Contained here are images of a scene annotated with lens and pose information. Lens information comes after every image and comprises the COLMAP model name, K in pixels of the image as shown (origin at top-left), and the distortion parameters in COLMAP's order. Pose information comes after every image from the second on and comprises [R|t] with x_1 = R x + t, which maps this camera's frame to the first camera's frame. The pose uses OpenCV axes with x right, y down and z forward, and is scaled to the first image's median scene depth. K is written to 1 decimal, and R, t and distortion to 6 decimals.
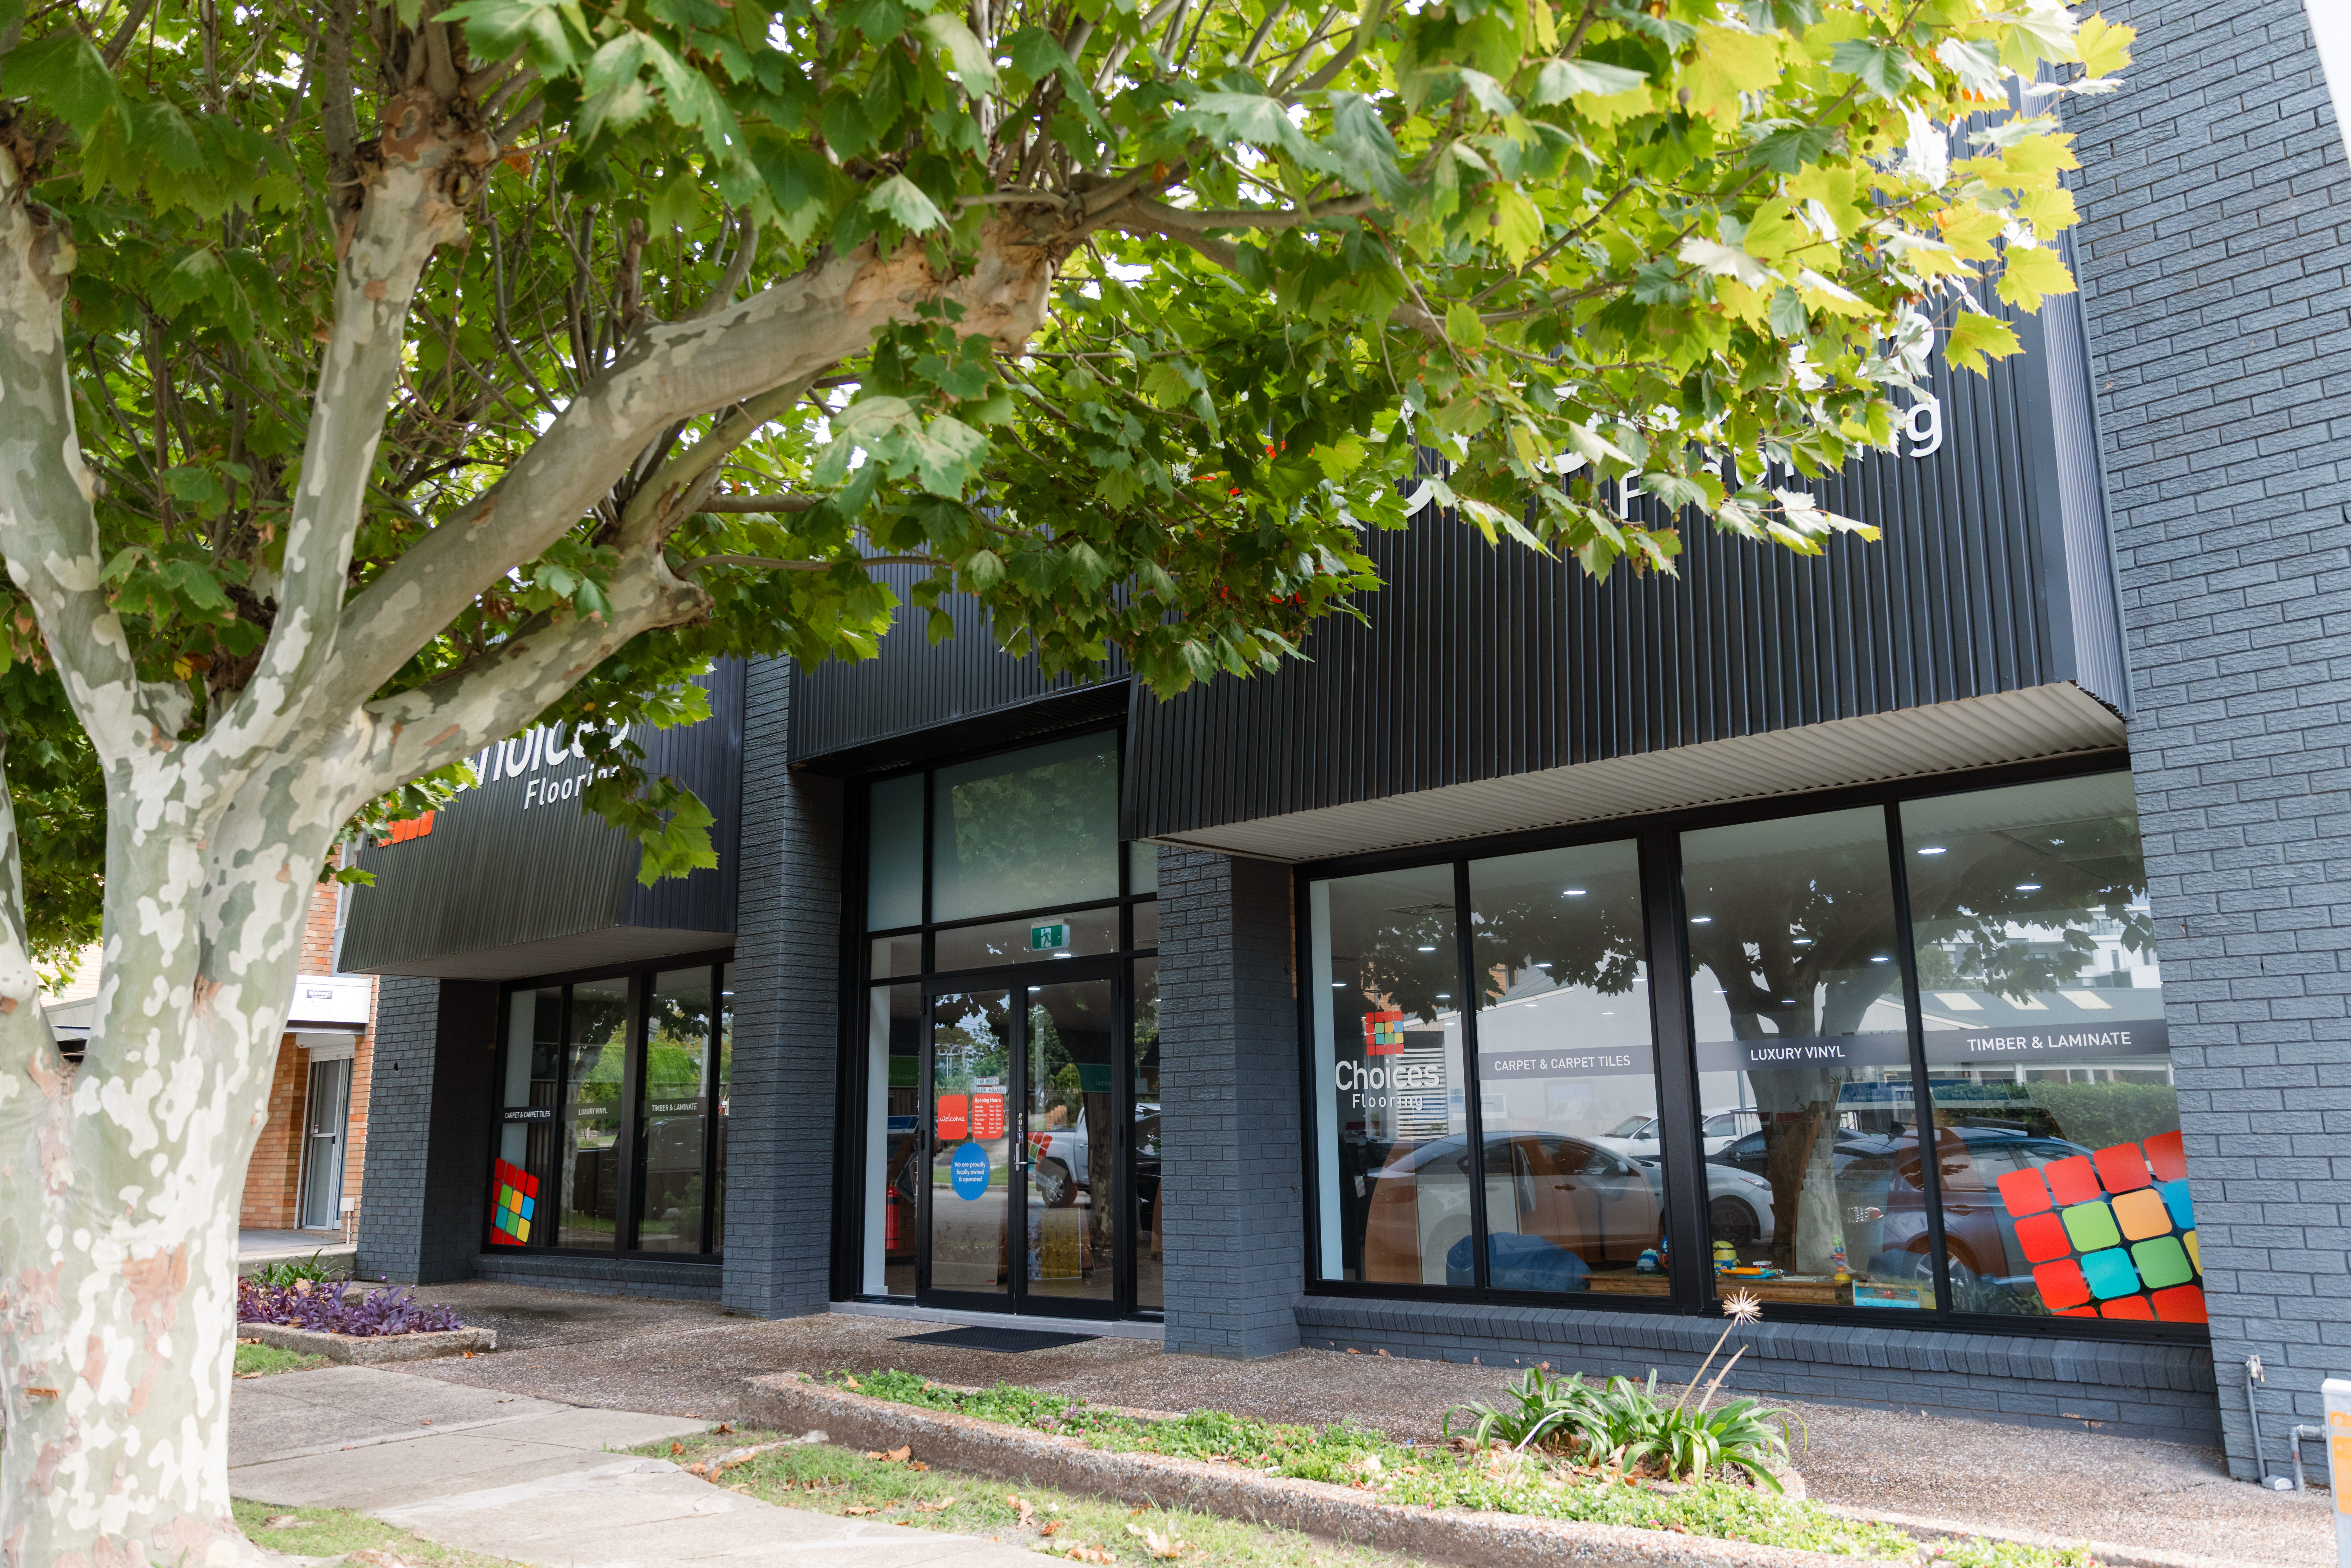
lens RADIAL K [[1724.0, 0, 1175.4], [0, 1724.0, 797.2], [0, 0, 1]] dist [0.011223, -0.009487]
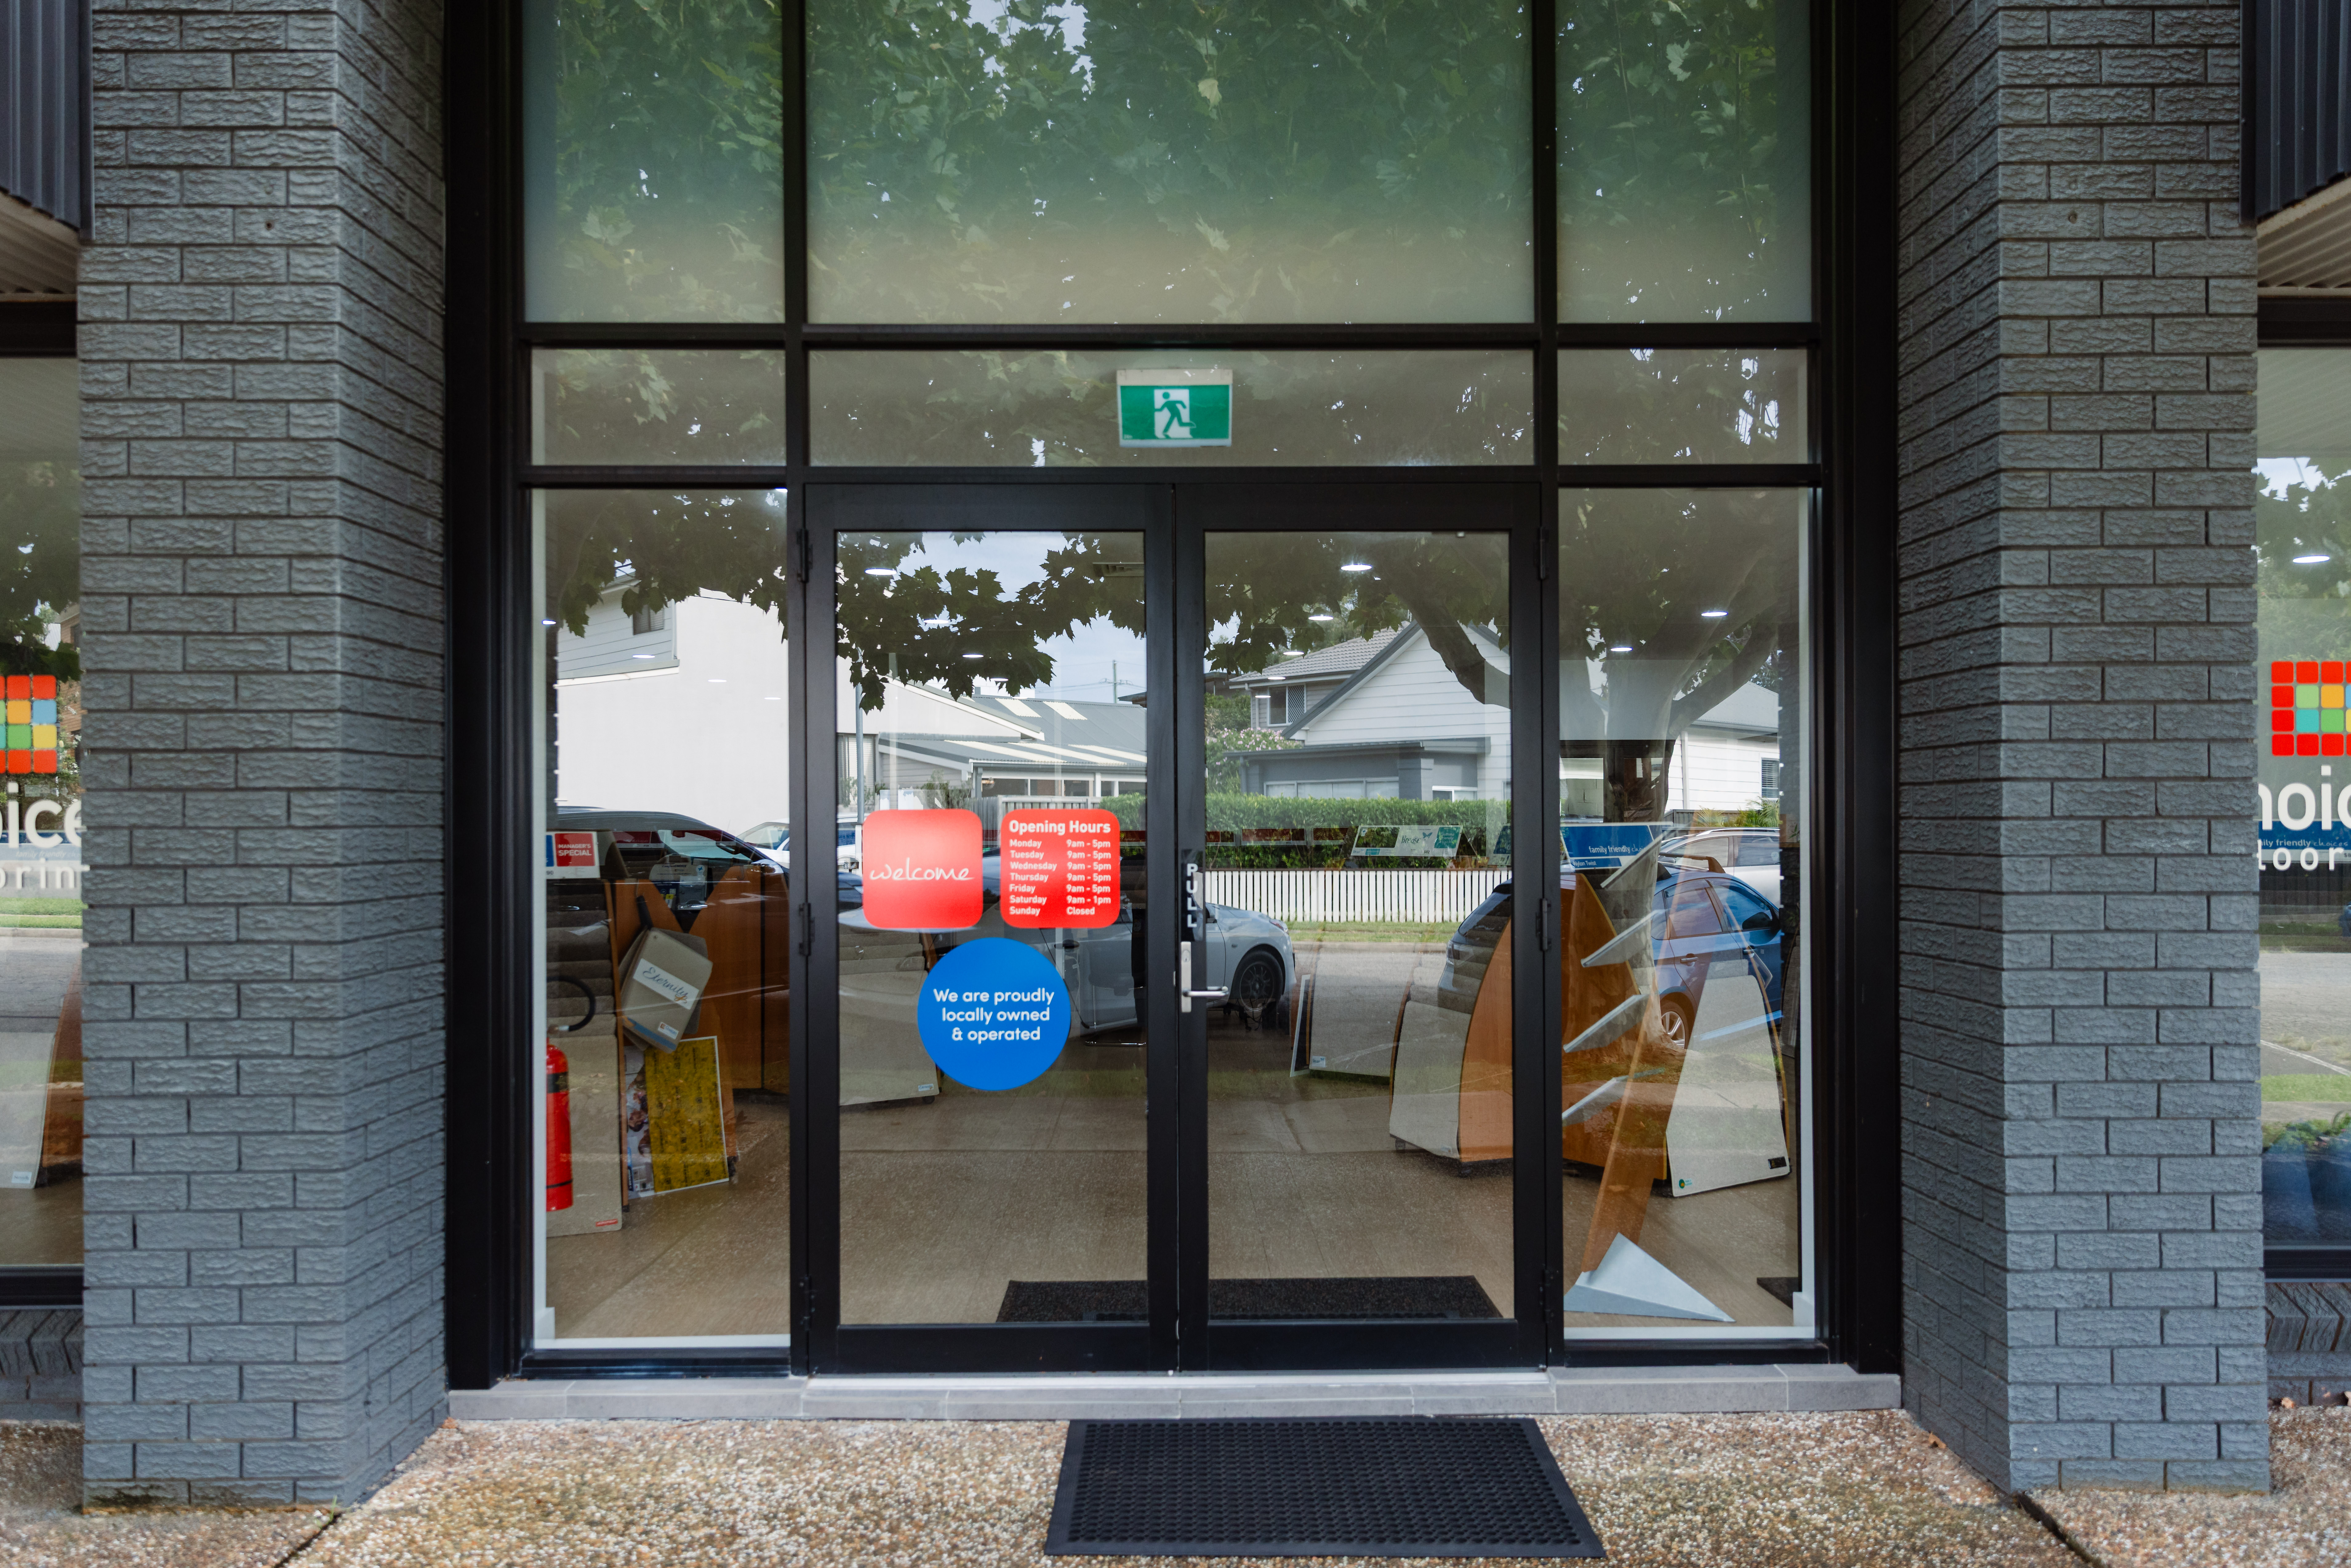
lens RADIAL K [[1723.9, 0, 1233.0], [0, 1723.9, 836.2], [0, 0, 1]] dist [0.011223, -0.009487]
pose [[0.751772, 0.007779, 0.659377, -0.341999], [-0.137489, 0.979803, 0.145196, 0.125002], [-0.644930, -0.199812, 0.737658, 0.737518]]
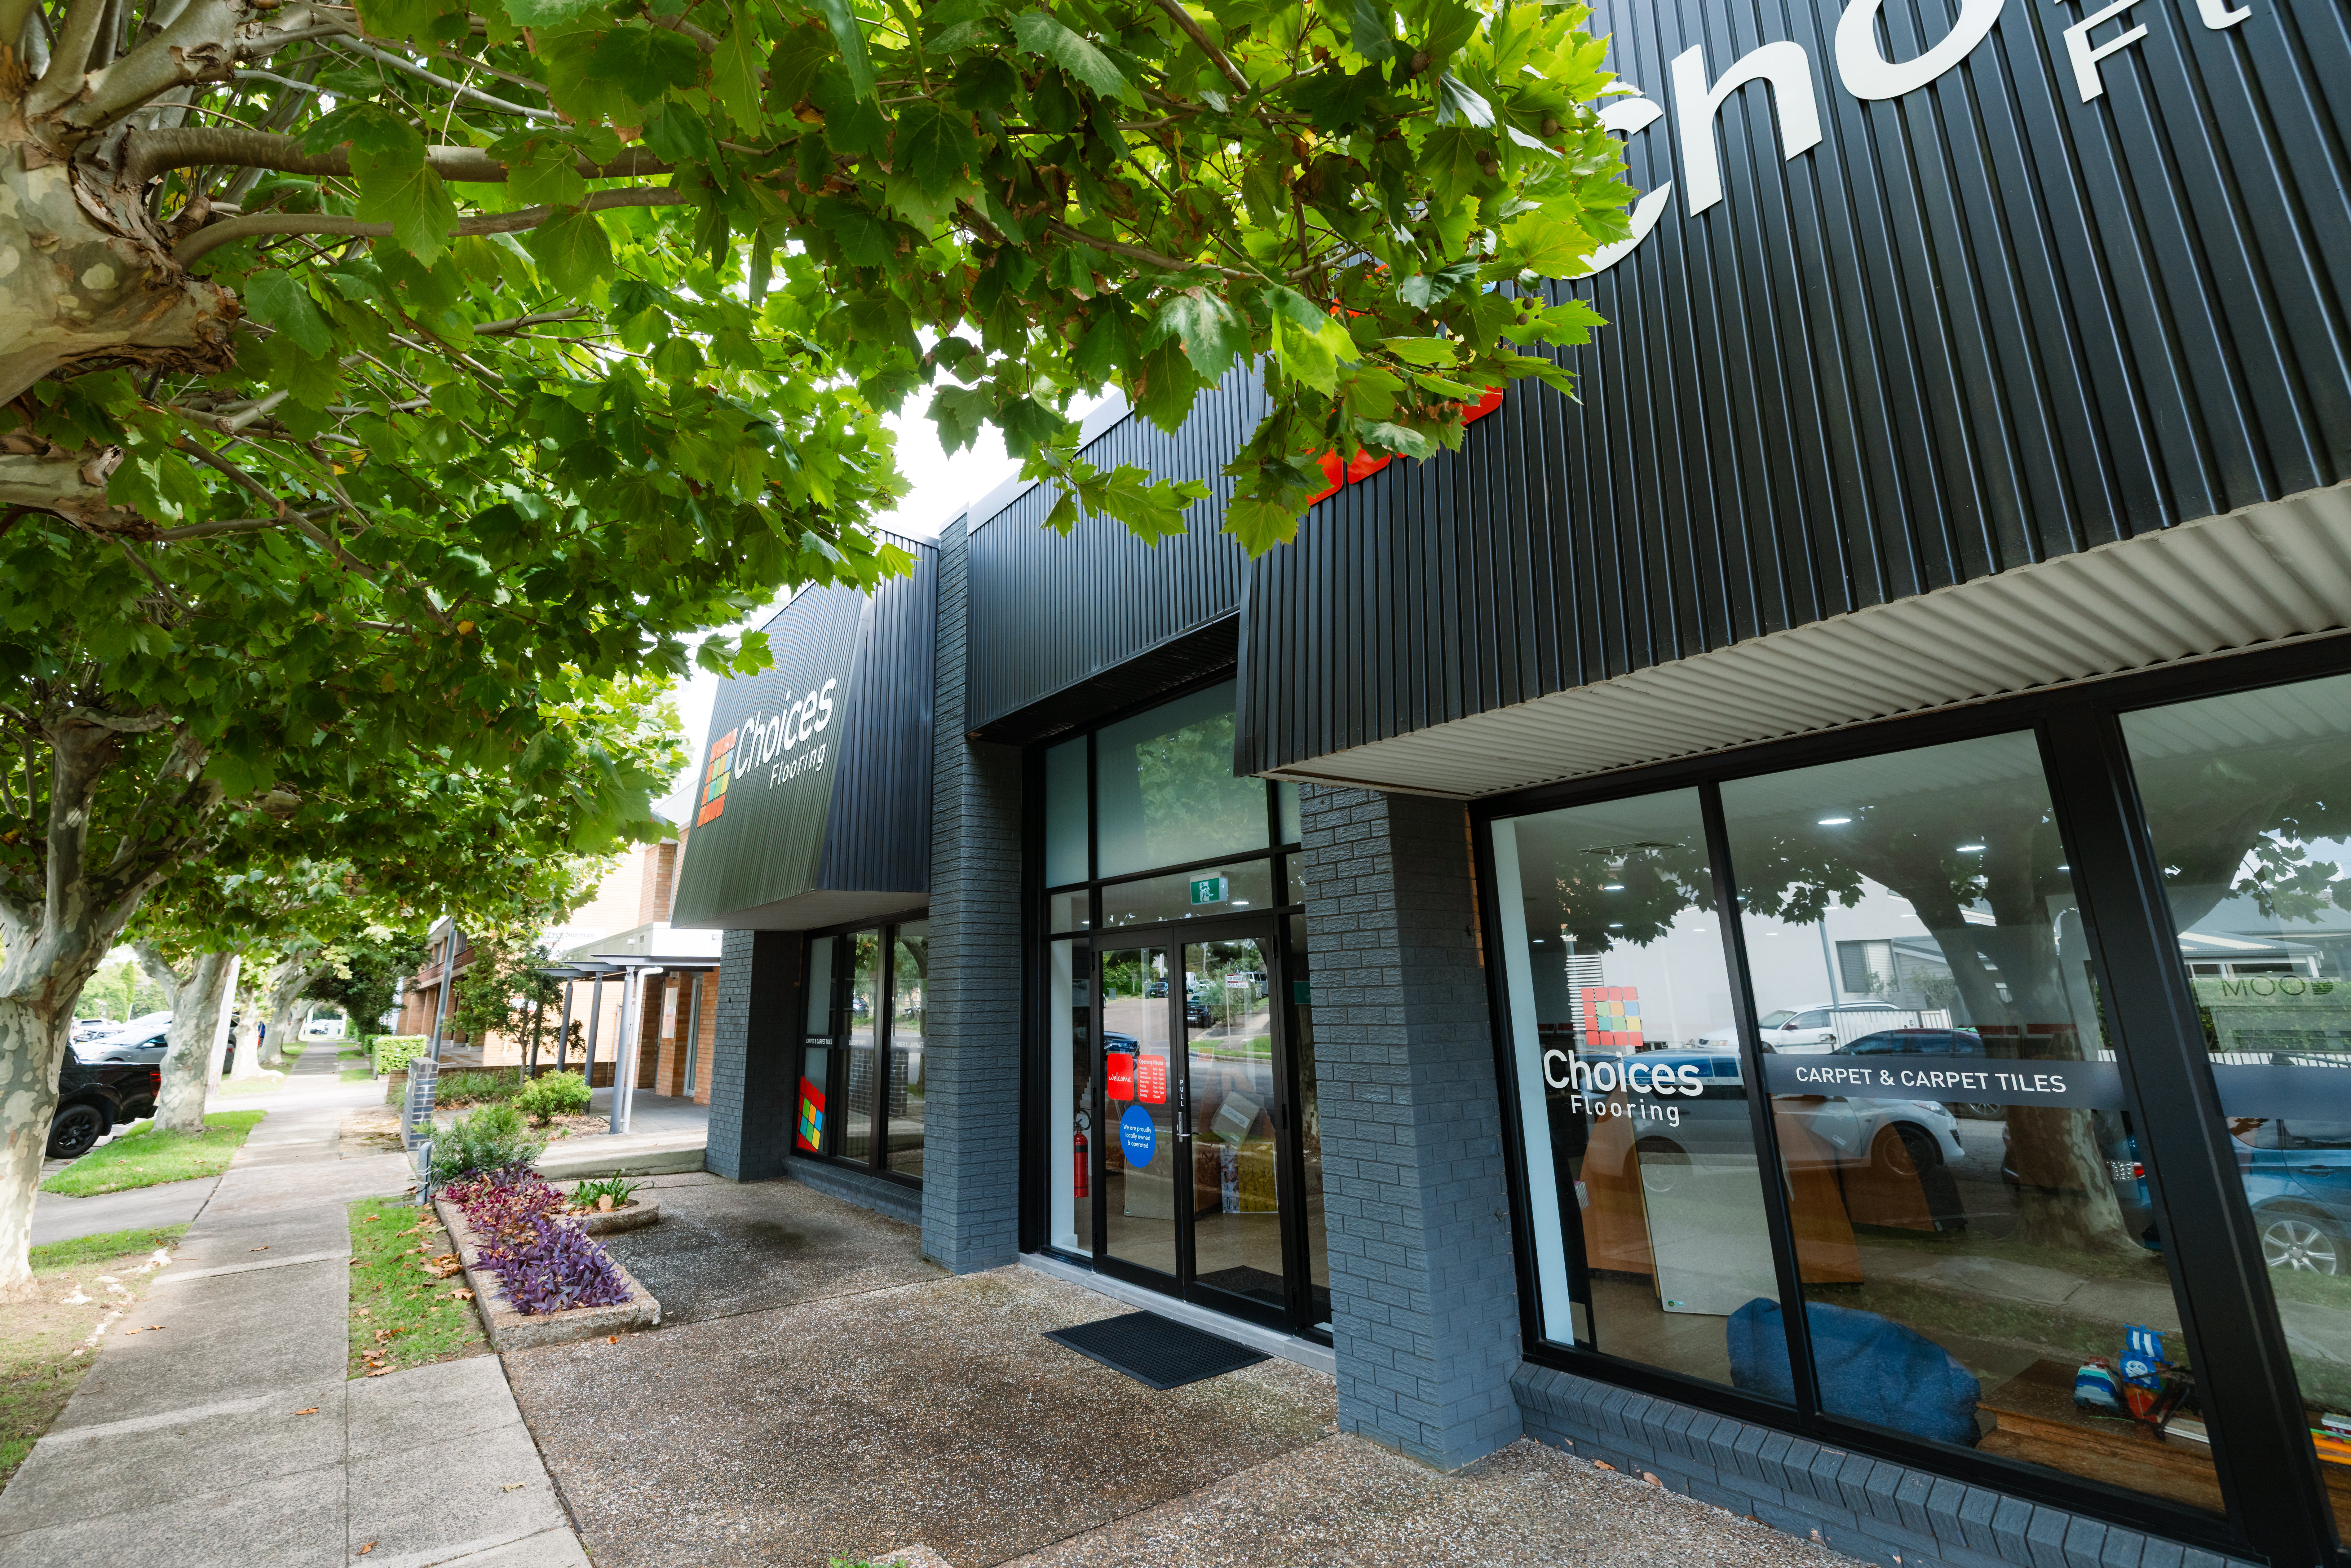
lens RADIAL K [[1075.0, 0, 1090.9], [0, 1075.0, 727.5], [0, 0, 1]] dist [-0.003334, -0.000636]
pose [[0.965855, -0.063909, -0.251077, 0.023667], [0.050562, 0.996961, -0.059265, 0.023311], [0.254102, 0.044546, 0.966151, 0.418732]]
